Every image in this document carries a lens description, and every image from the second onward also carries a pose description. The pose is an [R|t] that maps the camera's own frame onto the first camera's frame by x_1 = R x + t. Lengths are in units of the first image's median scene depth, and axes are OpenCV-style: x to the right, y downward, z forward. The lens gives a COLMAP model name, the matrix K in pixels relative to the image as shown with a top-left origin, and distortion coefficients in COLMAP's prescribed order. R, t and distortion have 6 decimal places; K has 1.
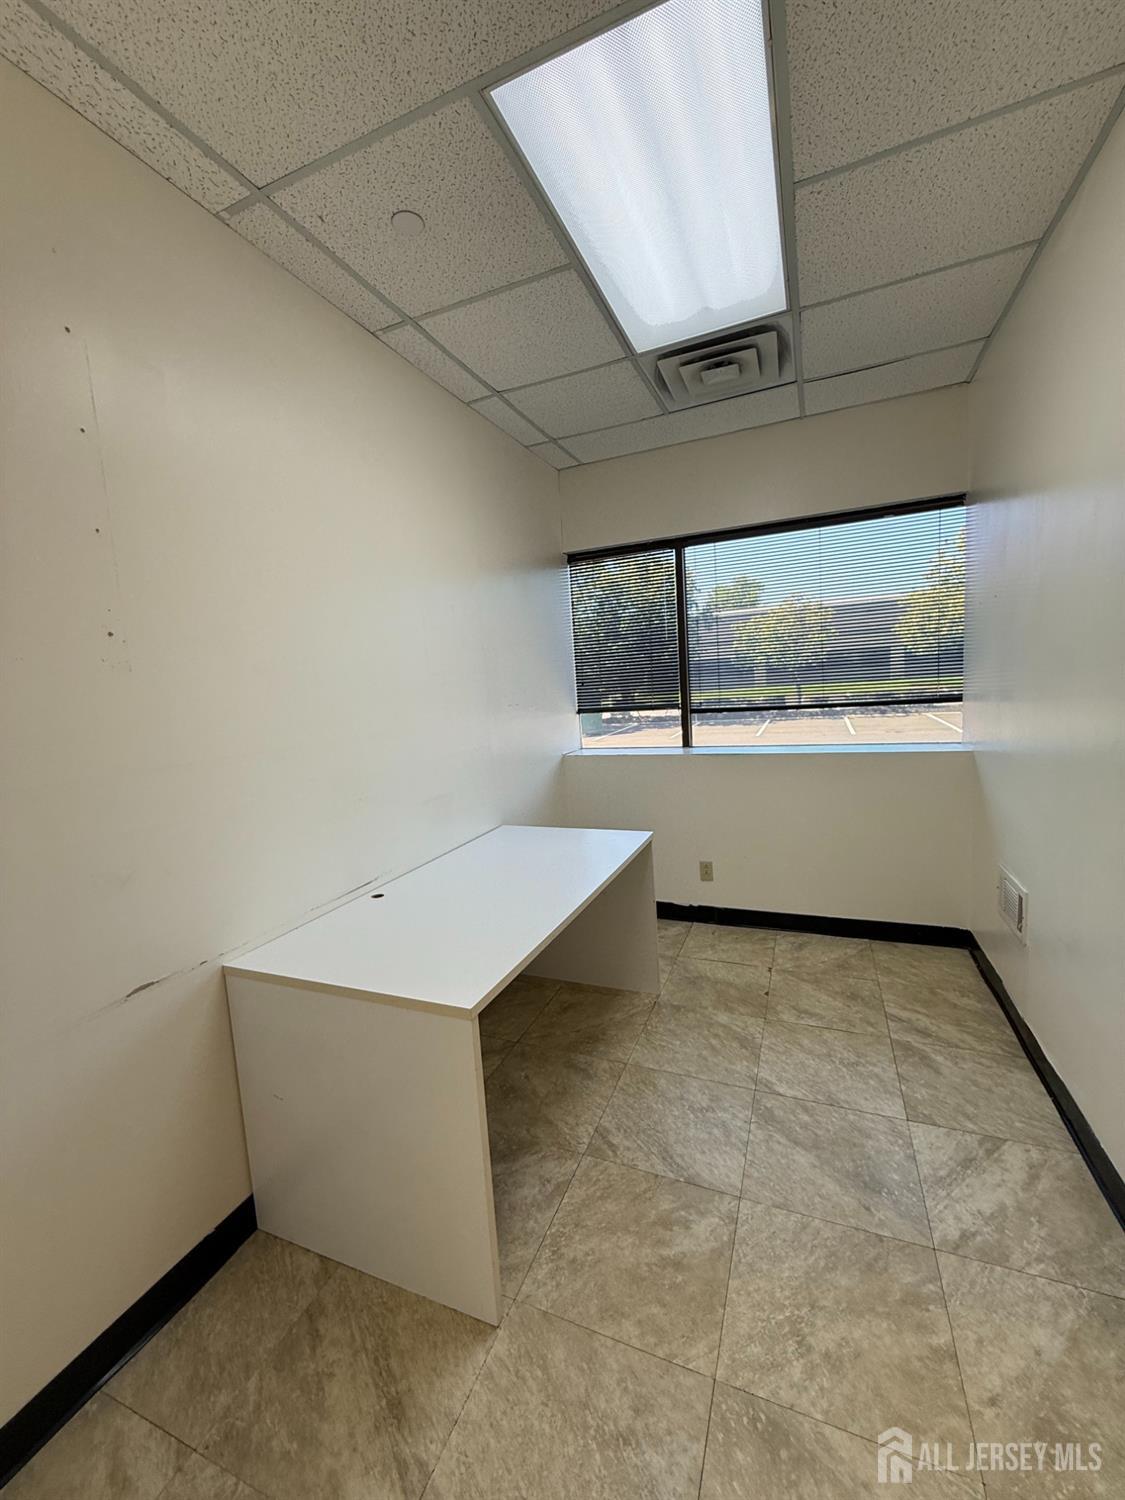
lens RADIAL K [[603.8, 0, 550.1], [0, 603.8, 751.7], [0, 0, 1]] dist [-0.002471, 0.000006]
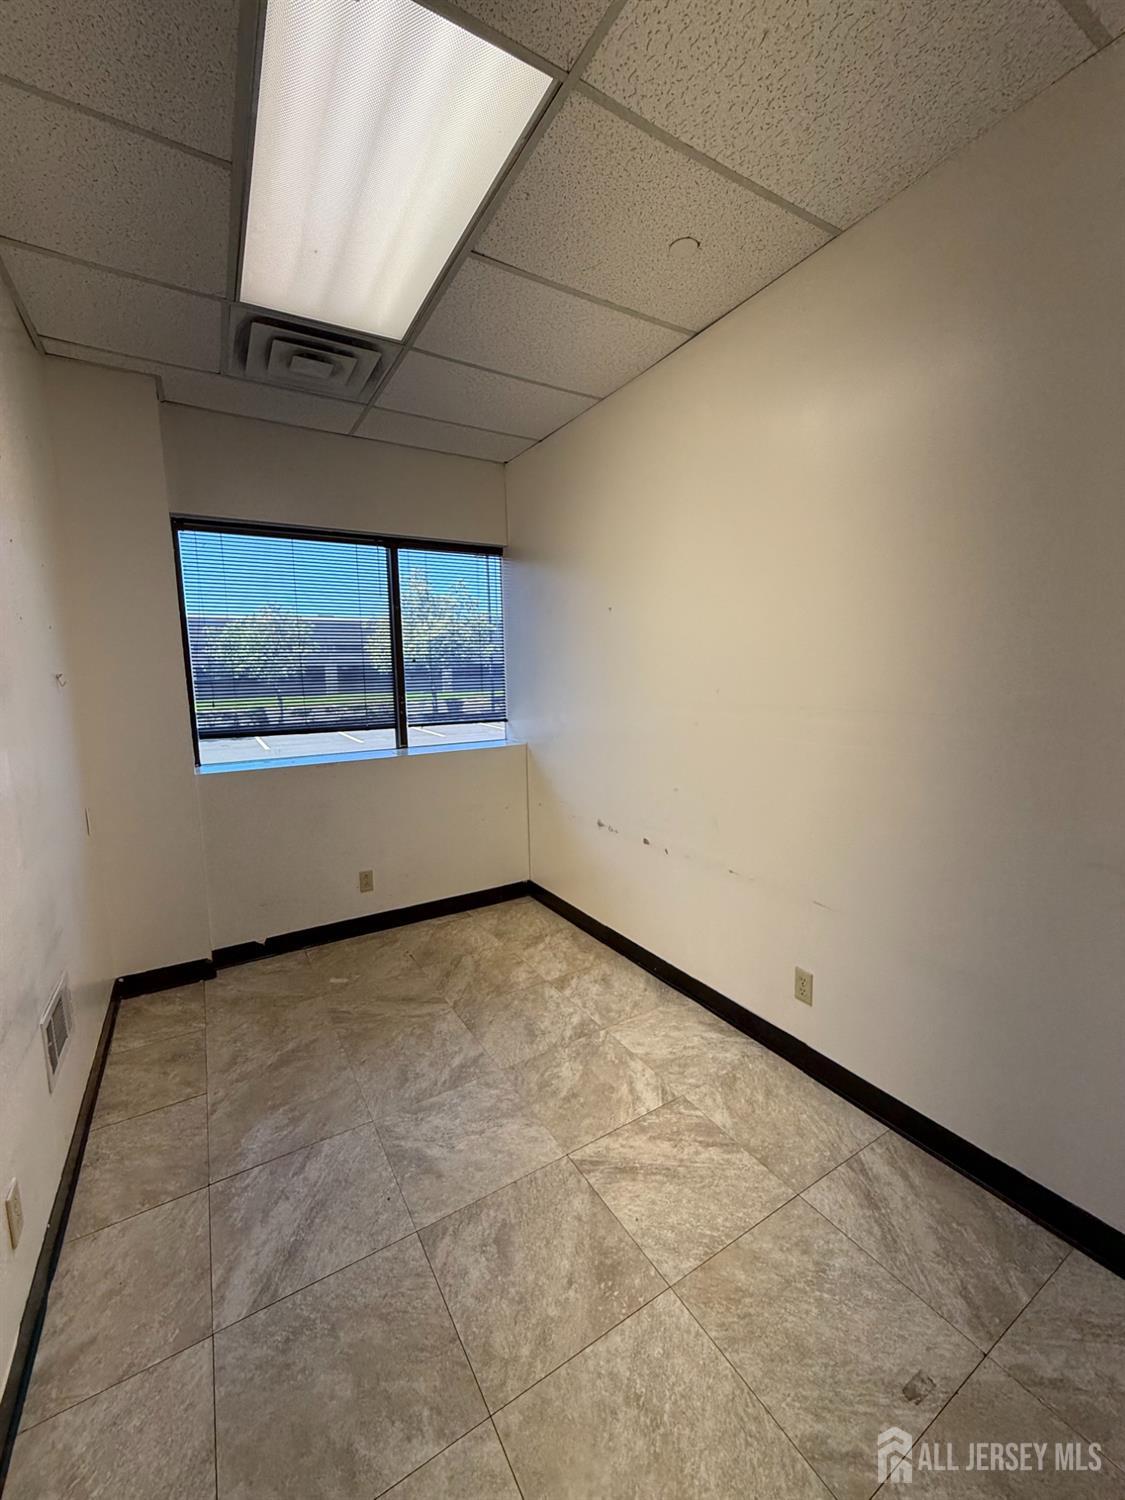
lens RADIAL K [[603.8, 0, 557.2], [0, 603.8, 744.2], [0, 0, 1]] dist [-0.002471, 0.000006]
pose [[0.606056, -0.038838, 0.794473, -0.271059], [0.068598, 0.997638, -0.003559, 0.003464], [-0.792459, 0.056656, 0.607289, 0.143083]]
